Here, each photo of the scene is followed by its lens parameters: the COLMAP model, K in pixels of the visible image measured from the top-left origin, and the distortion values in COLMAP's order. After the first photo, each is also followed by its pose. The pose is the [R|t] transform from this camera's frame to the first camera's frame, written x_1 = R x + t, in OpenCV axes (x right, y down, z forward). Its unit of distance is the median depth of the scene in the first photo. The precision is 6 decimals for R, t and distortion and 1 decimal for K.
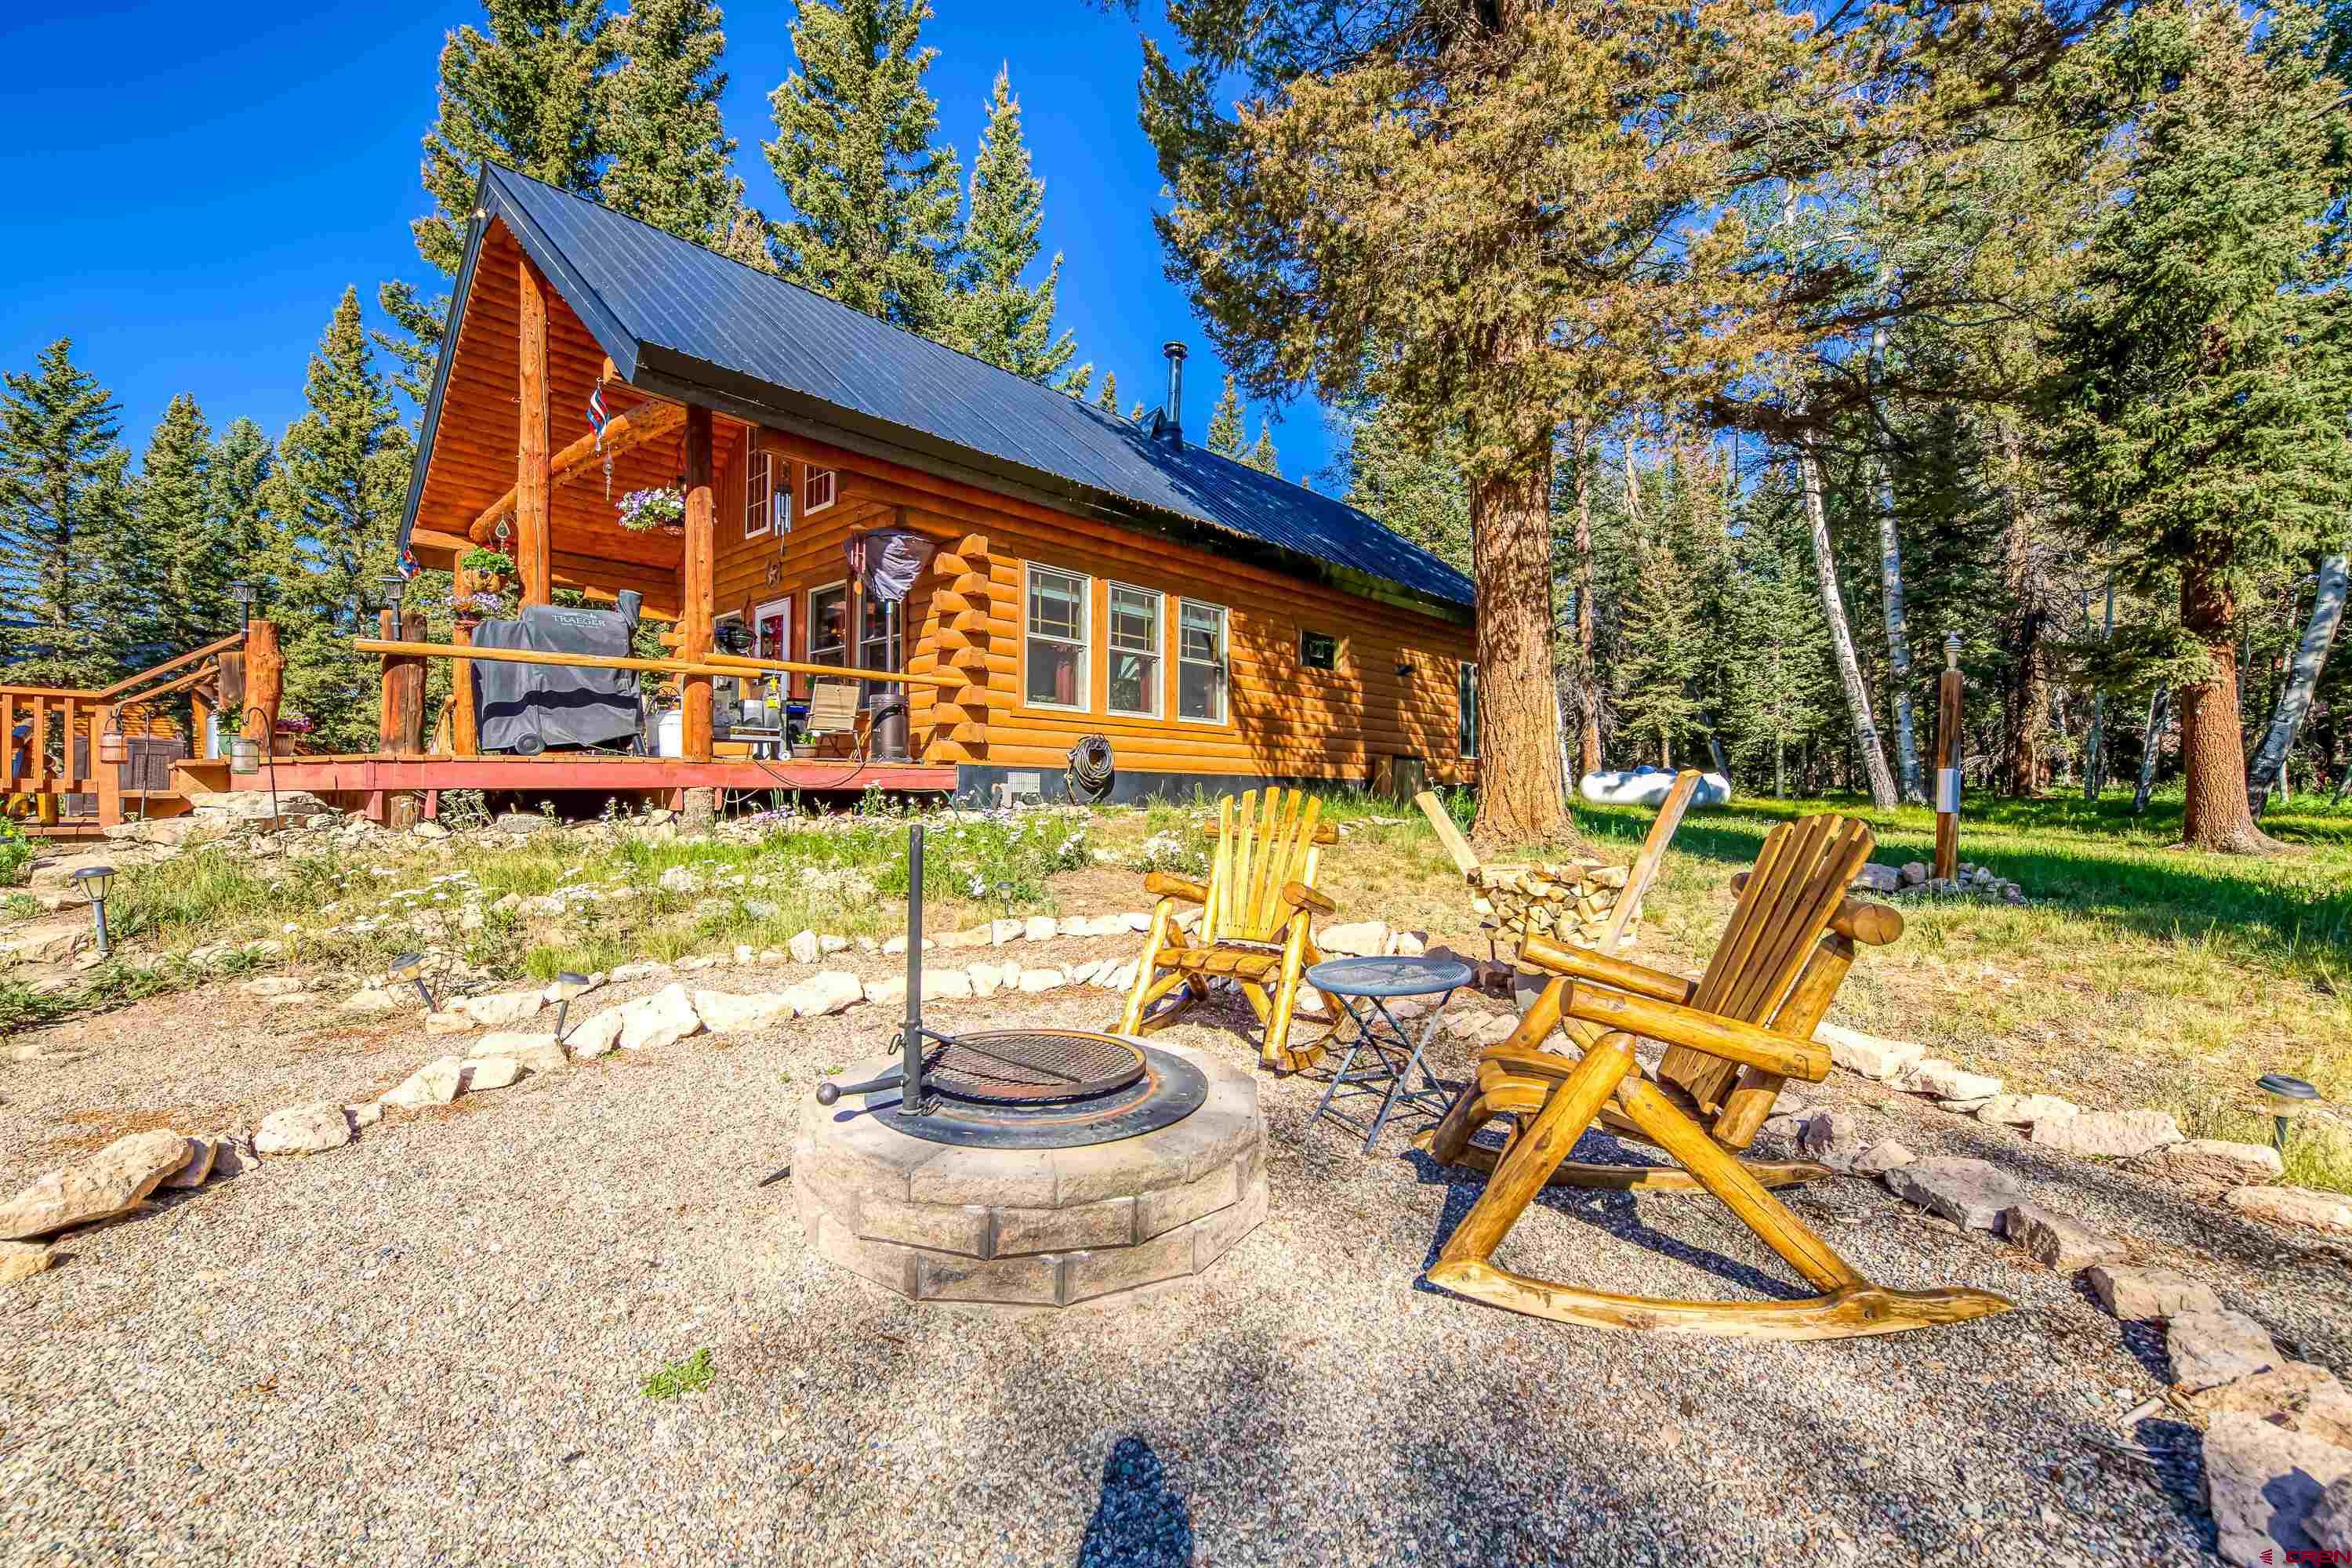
lens RADIAL K [[957.5, 0, 1176.0], [0, 957.5, 784.0], [0, 0, 1]] dist [-0.000626, -0.000101]
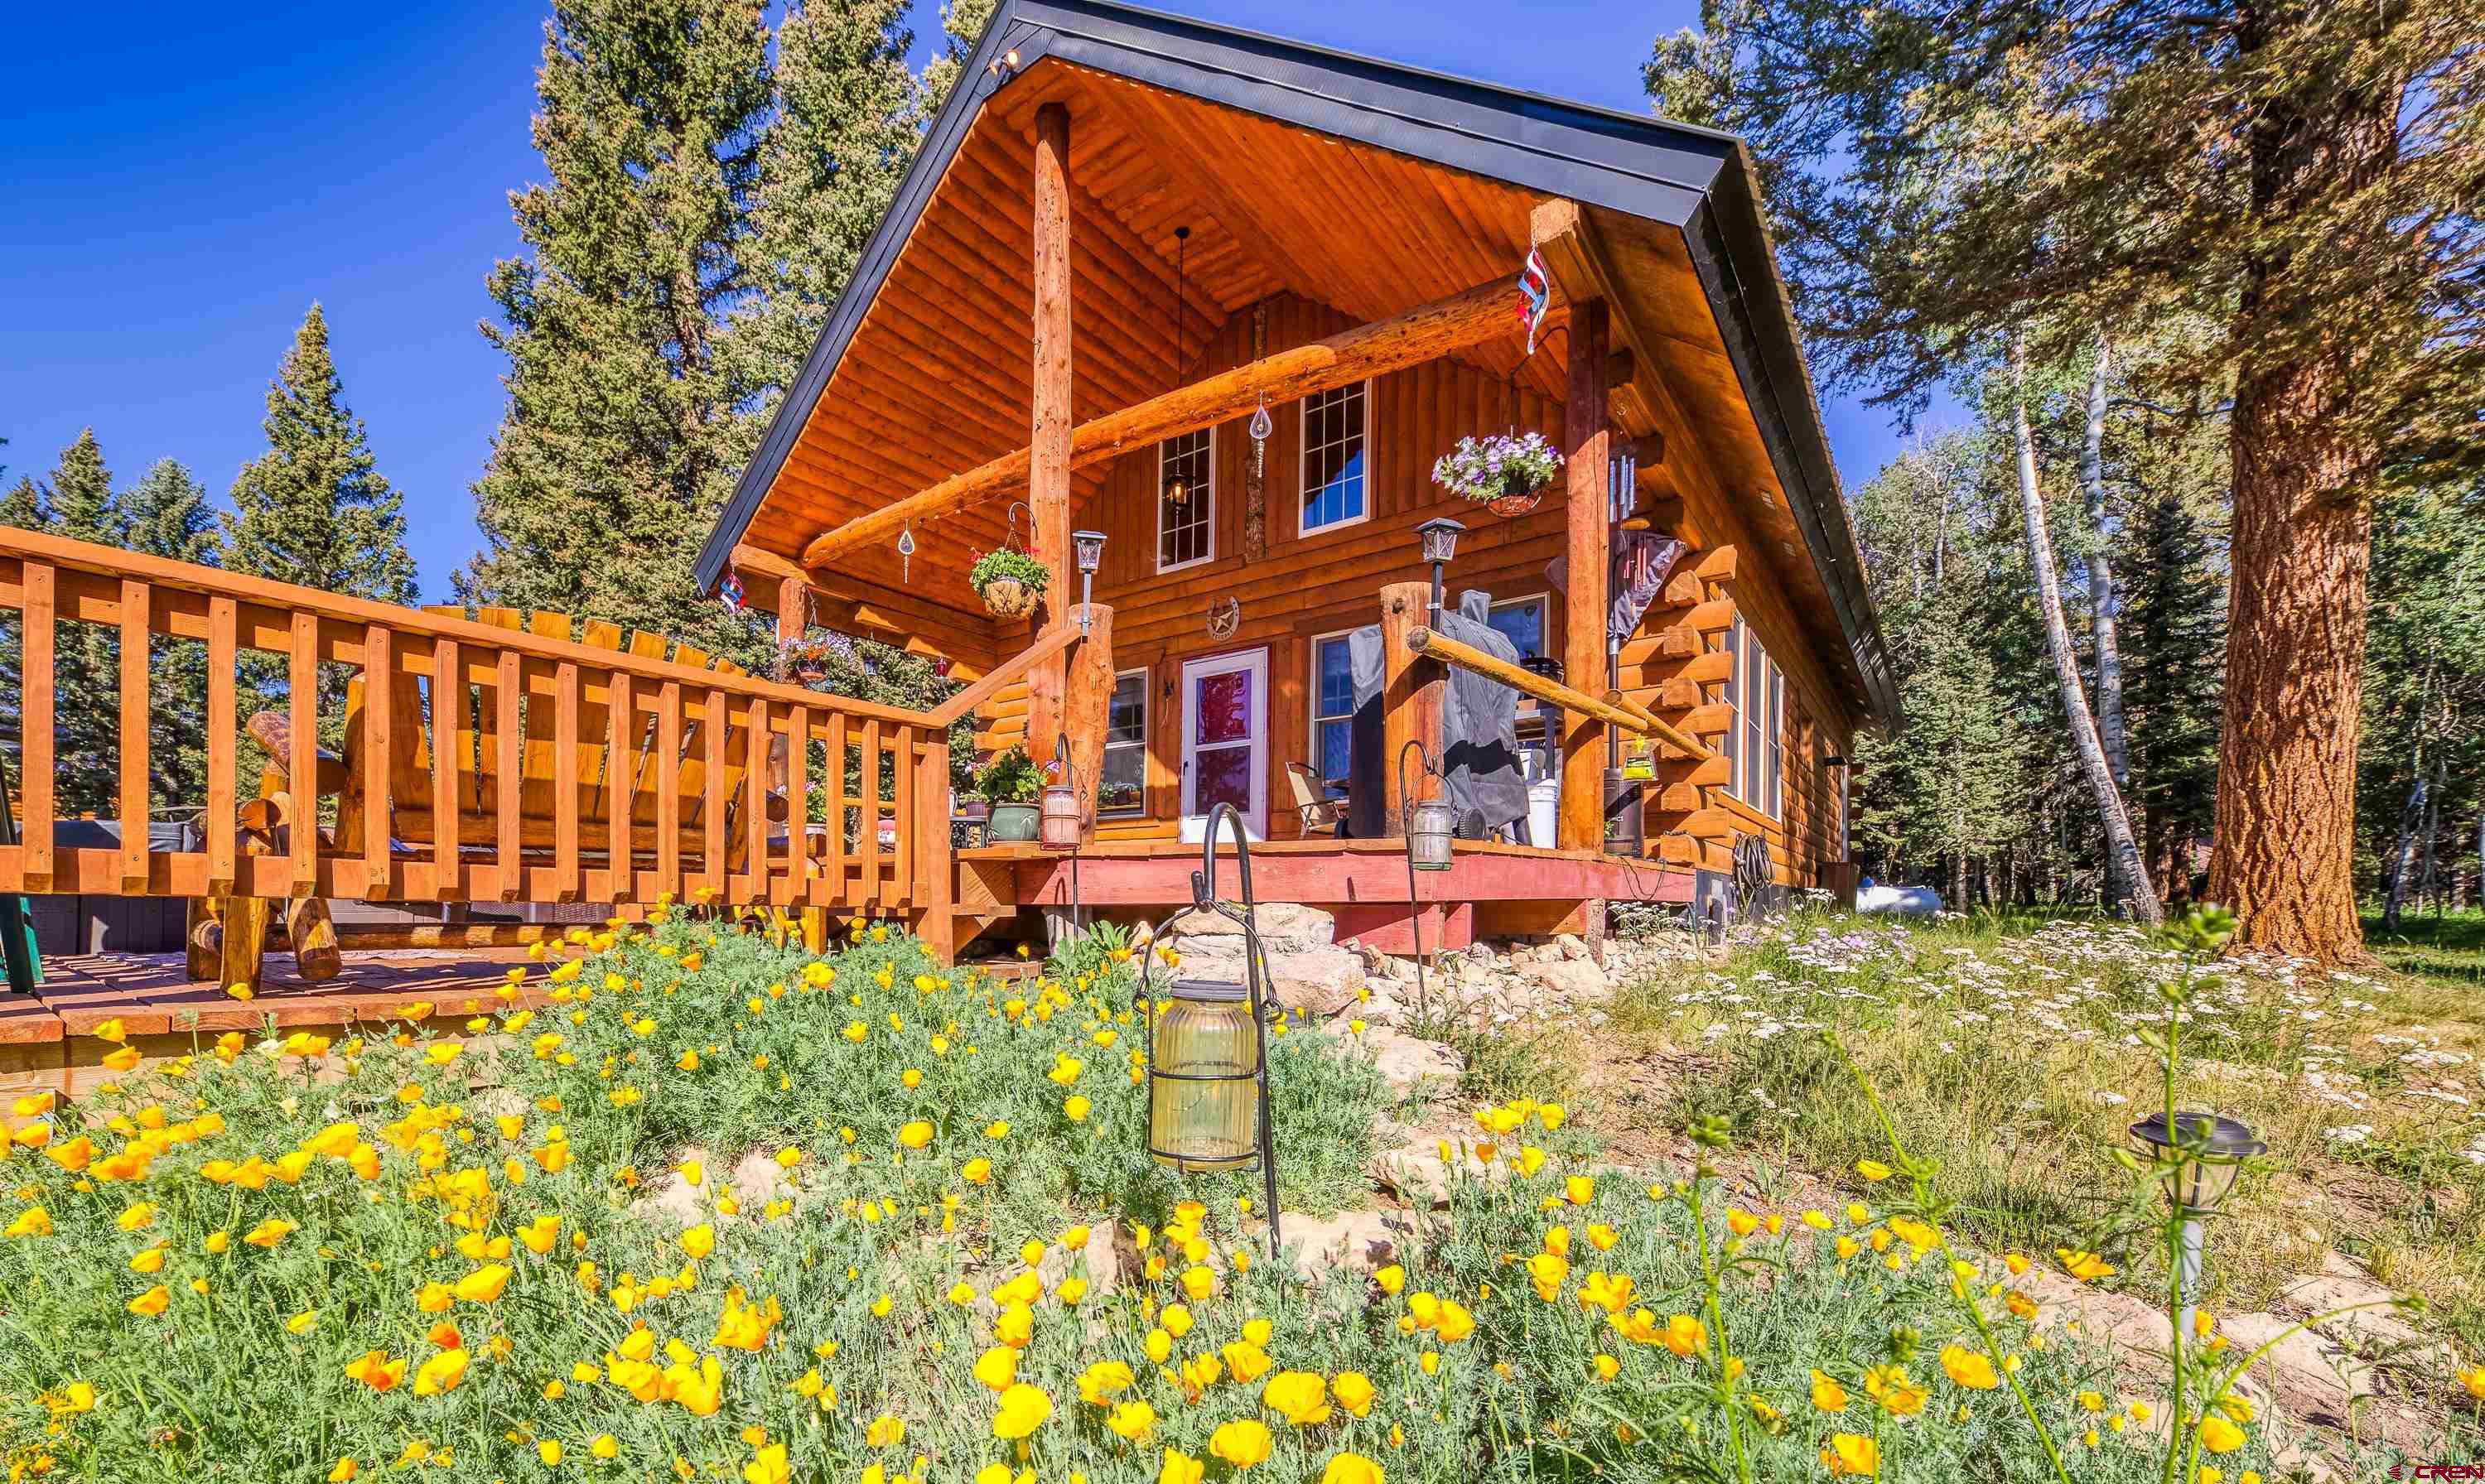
lens RADIAL K [[981.8, 0, 1140.7], [0, 981.8, 909.4], [0, 0, 1]] dist [-0.000411, -0.000207]
pose [[0.997529, 0.002450, 0.070217, -0.608784], [-0.003246, 0.999932, 0.011217, 0.002786], [-0.070184, -0.011417, 0.997469, 0.254174]]
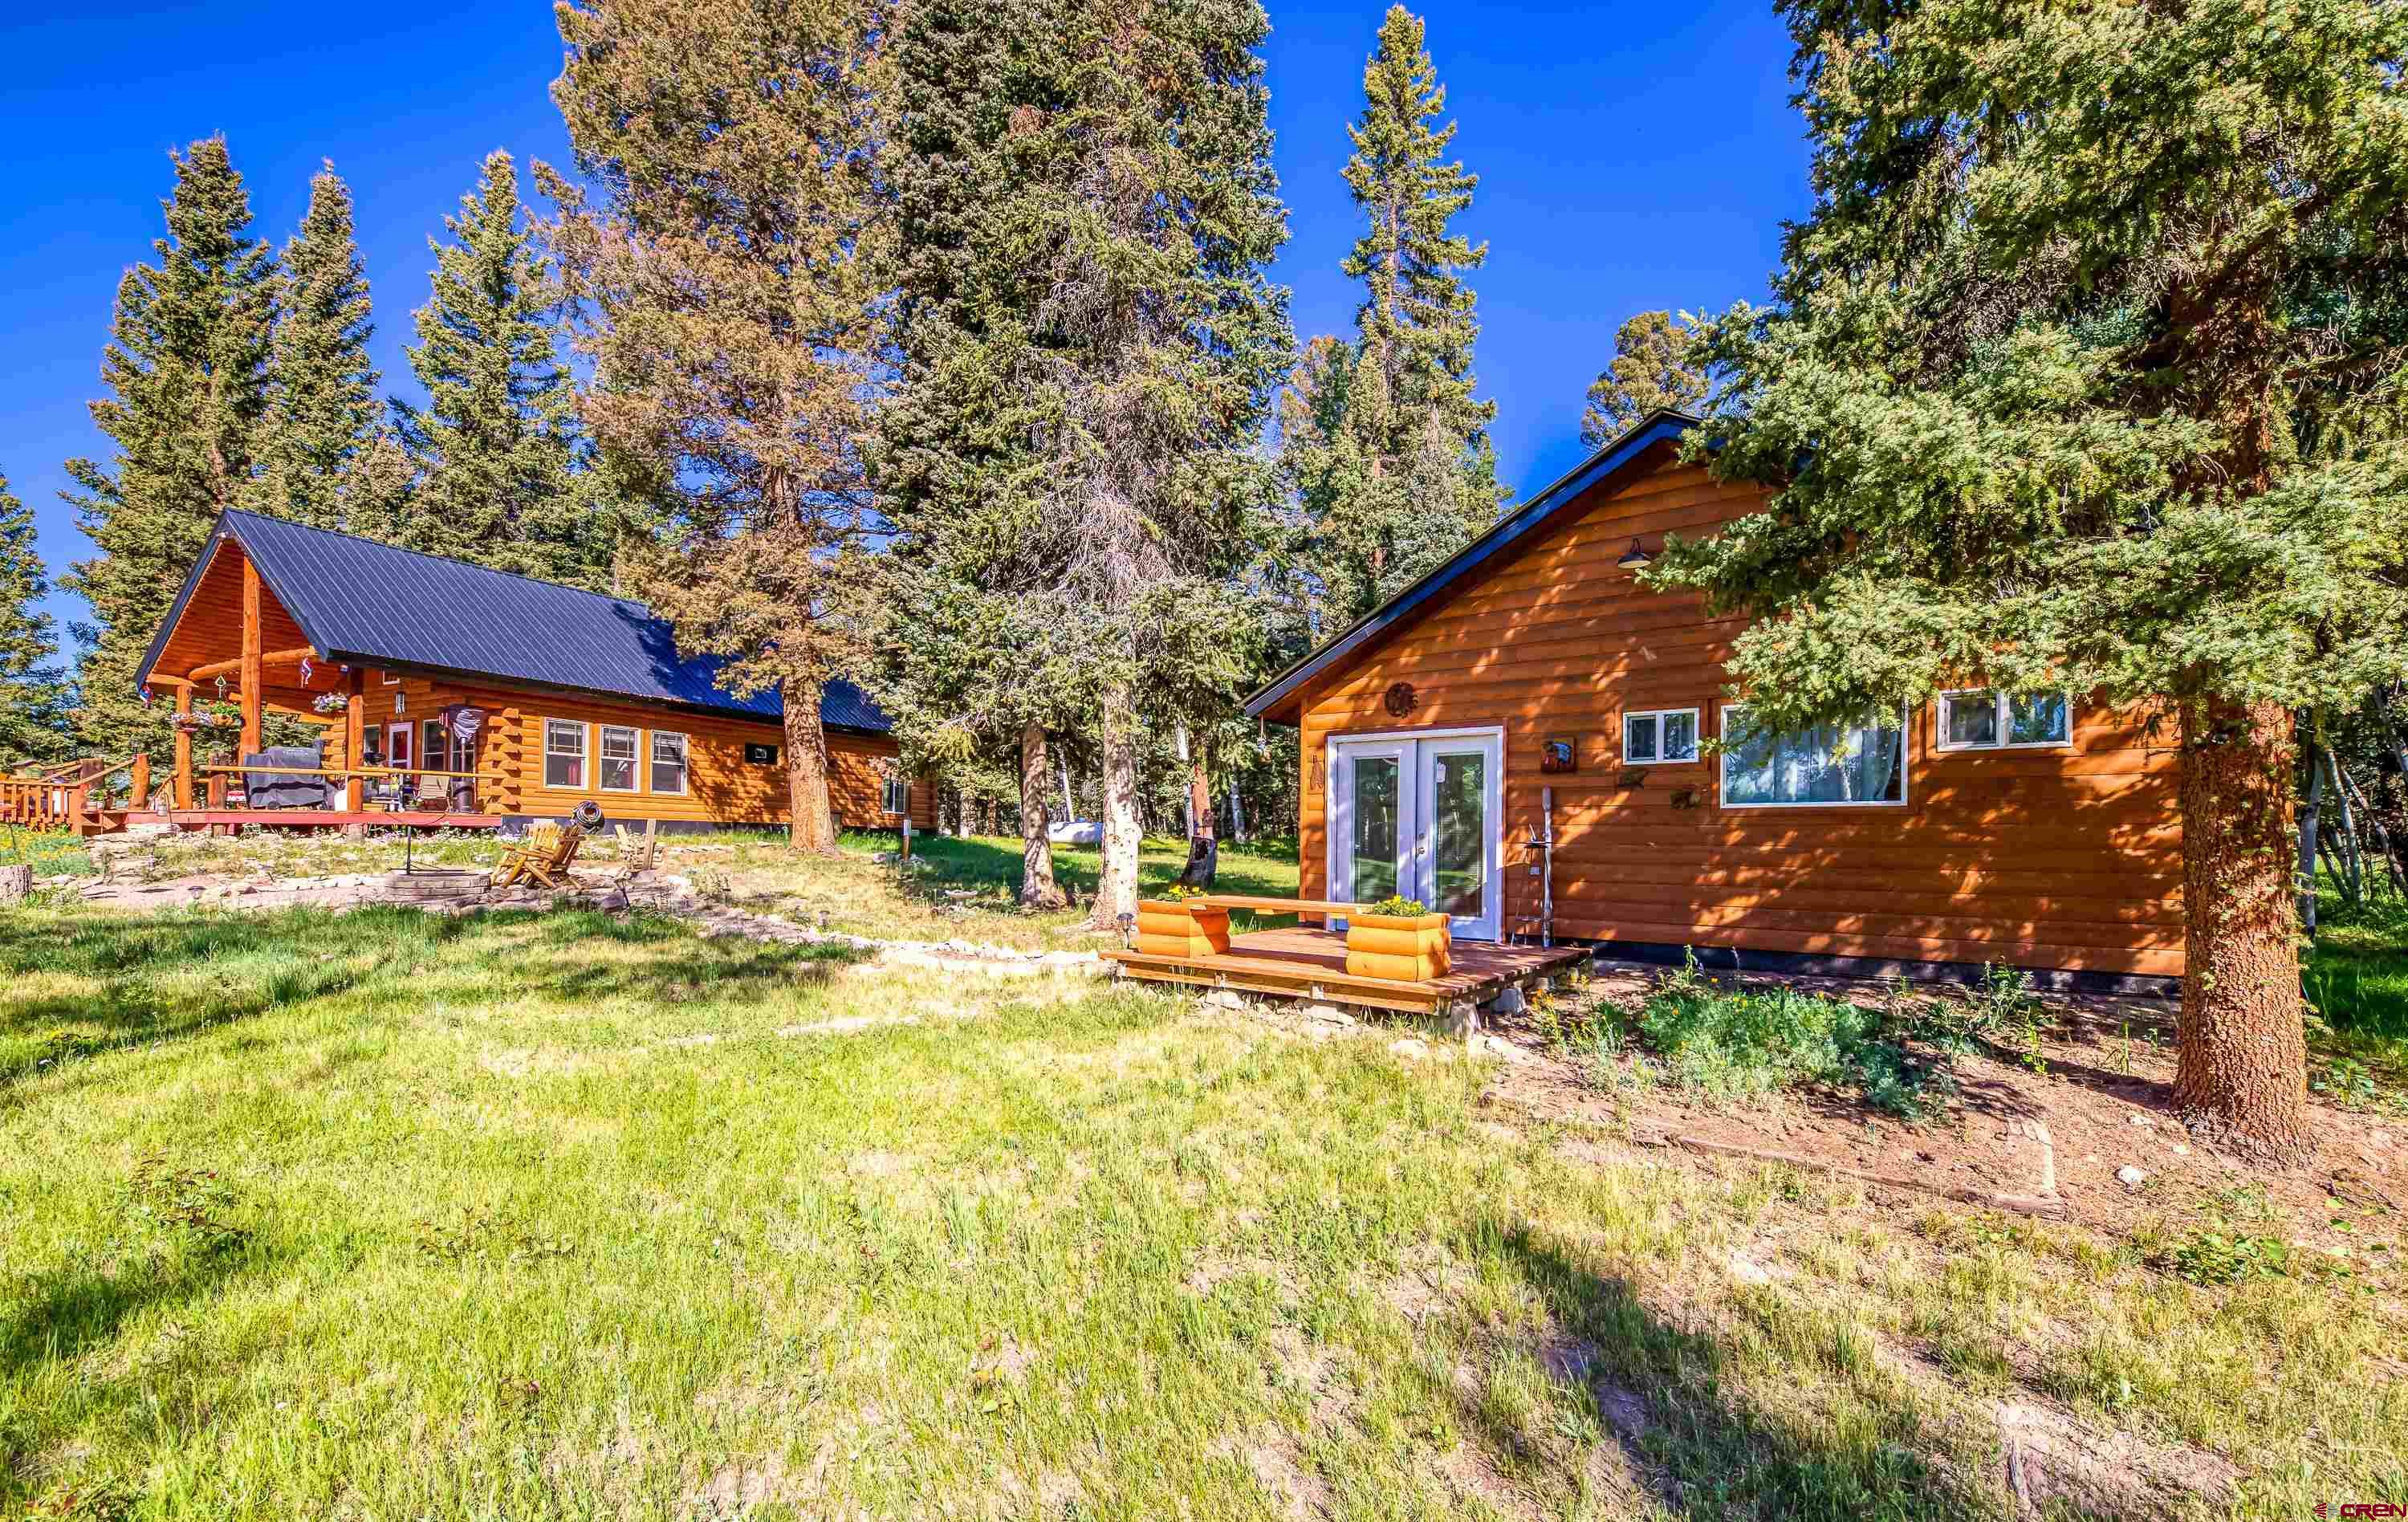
lens RADIAL K [[931.8, 0, 1209.7], [0, 931.8, 830.5], [0, 0, 1]] dist [0.001934, -0.002664]
pose [[0.955828, 0.007561, 0.293830, 0.595964], [-0.006844, 0.999971, -0.003467, 0.010055], [-0.293847, 0.001303, 0.955851, -1.288132]]
